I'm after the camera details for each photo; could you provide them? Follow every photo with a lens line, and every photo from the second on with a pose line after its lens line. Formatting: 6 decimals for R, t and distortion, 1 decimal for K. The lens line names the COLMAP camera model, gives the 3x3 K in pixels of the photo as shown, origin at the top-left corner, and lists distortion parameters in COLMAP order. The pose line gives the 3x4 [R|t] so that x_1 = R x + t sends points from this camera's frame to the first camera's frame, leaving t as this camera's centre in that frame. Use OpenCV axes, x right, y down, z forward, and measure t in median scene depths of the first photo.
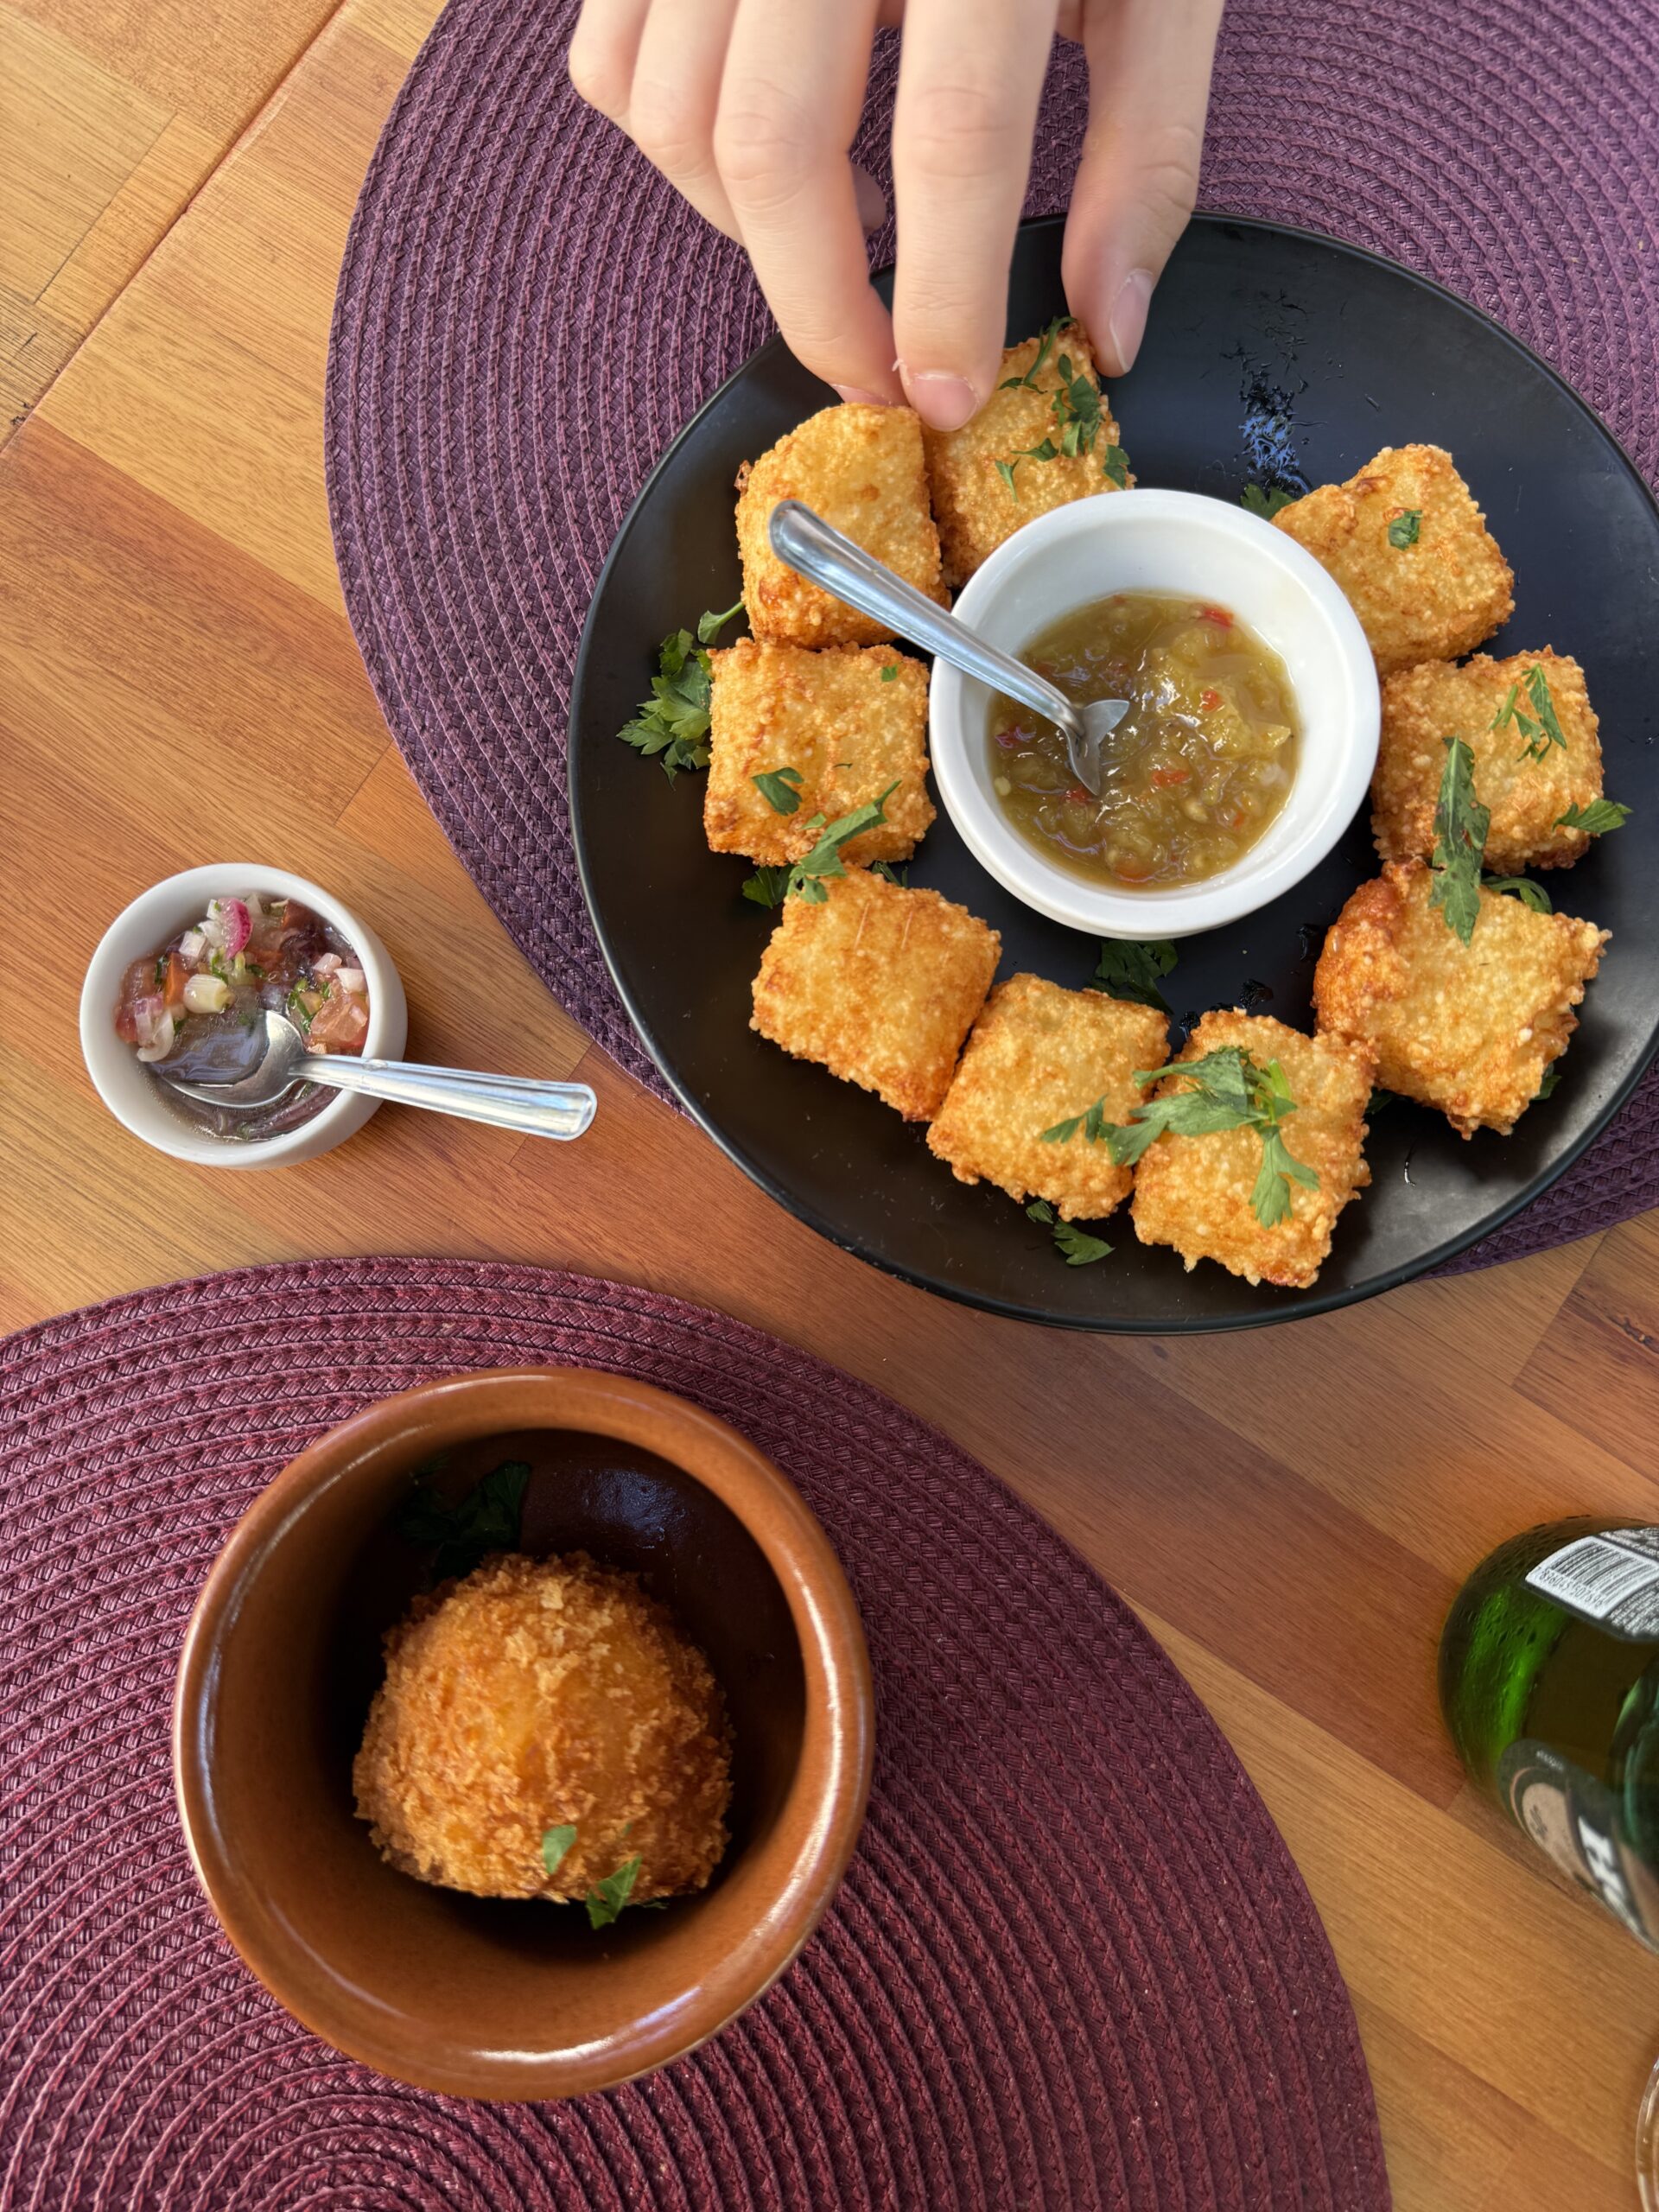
lens RADIAL K [[1541.4, 0, 829.5], [0, 1541.4, 1106.0], [0, 0, 1]] dist [0.148702, -0.402150]
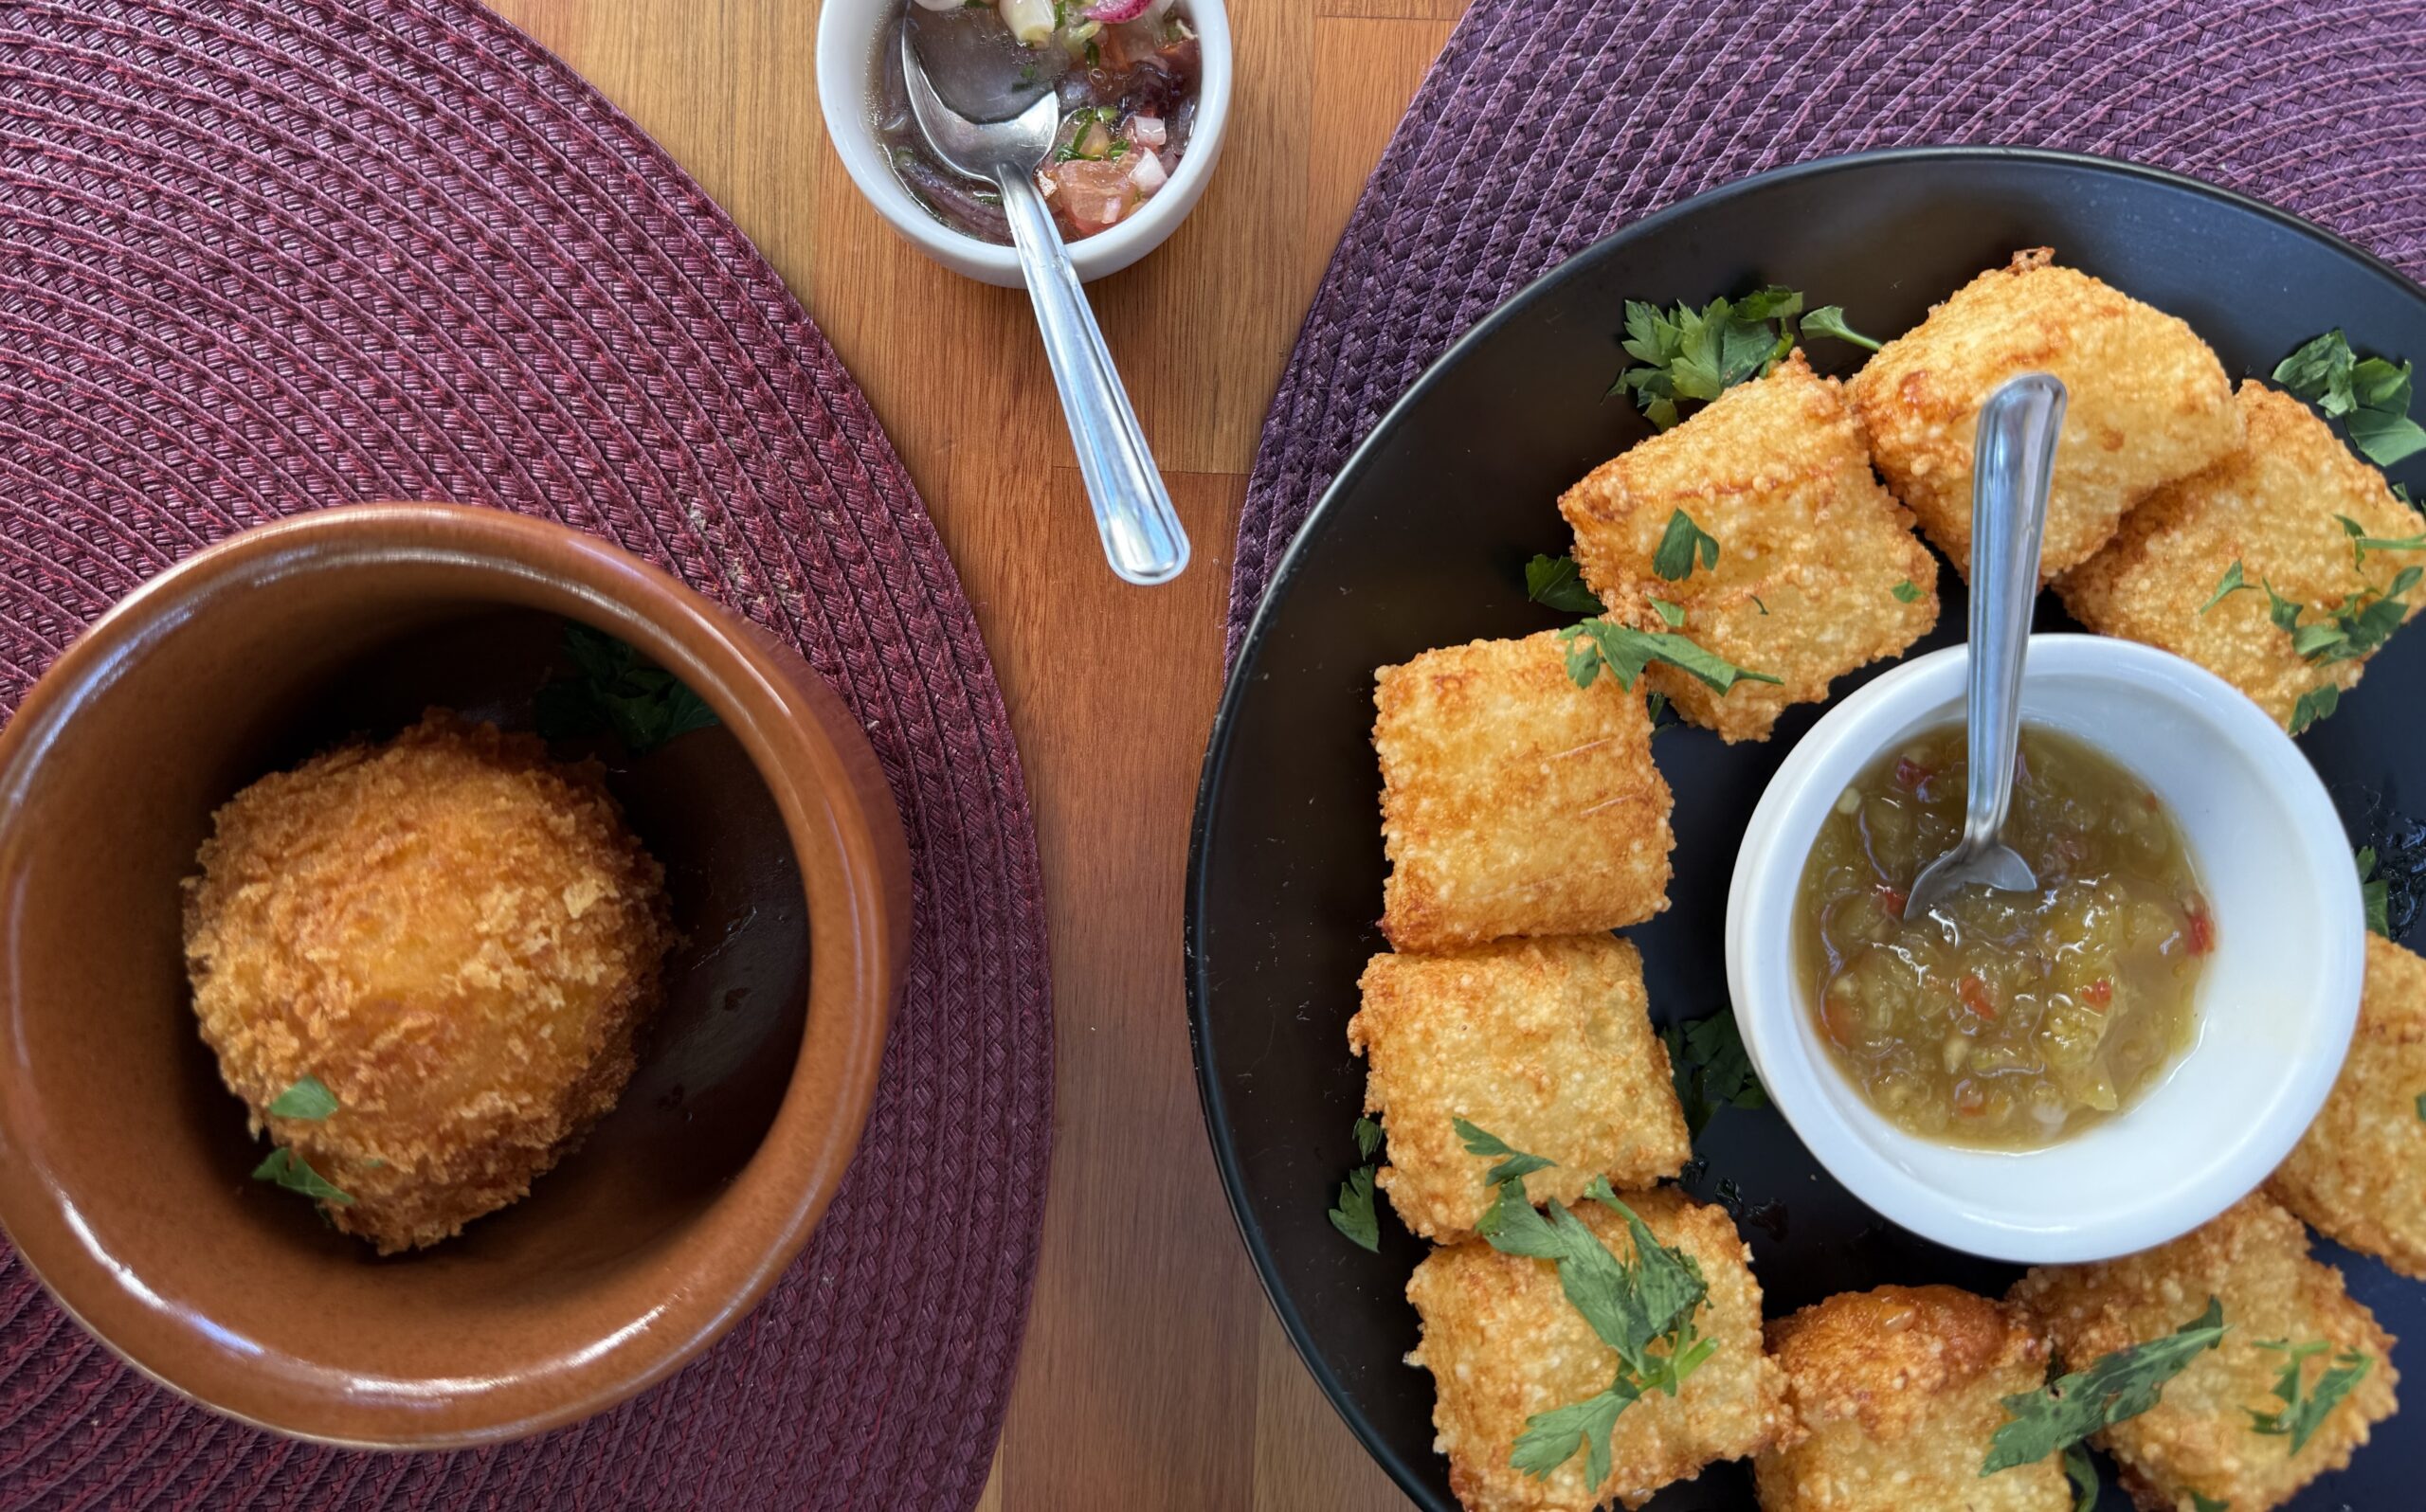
lens RADIAL K [[1763.5, 0, 1208.3], [0, 1763.5, 638.1], [0, 0, 1]] dist [0.151399, -0.462866]
pose [[0.523696, 0.851845, 0.010118, -0.112456], [-0.848688, 0.520649, 0.093023, -0.068263], [0.073974, -0.057302, 0.995613, 0.153218]]
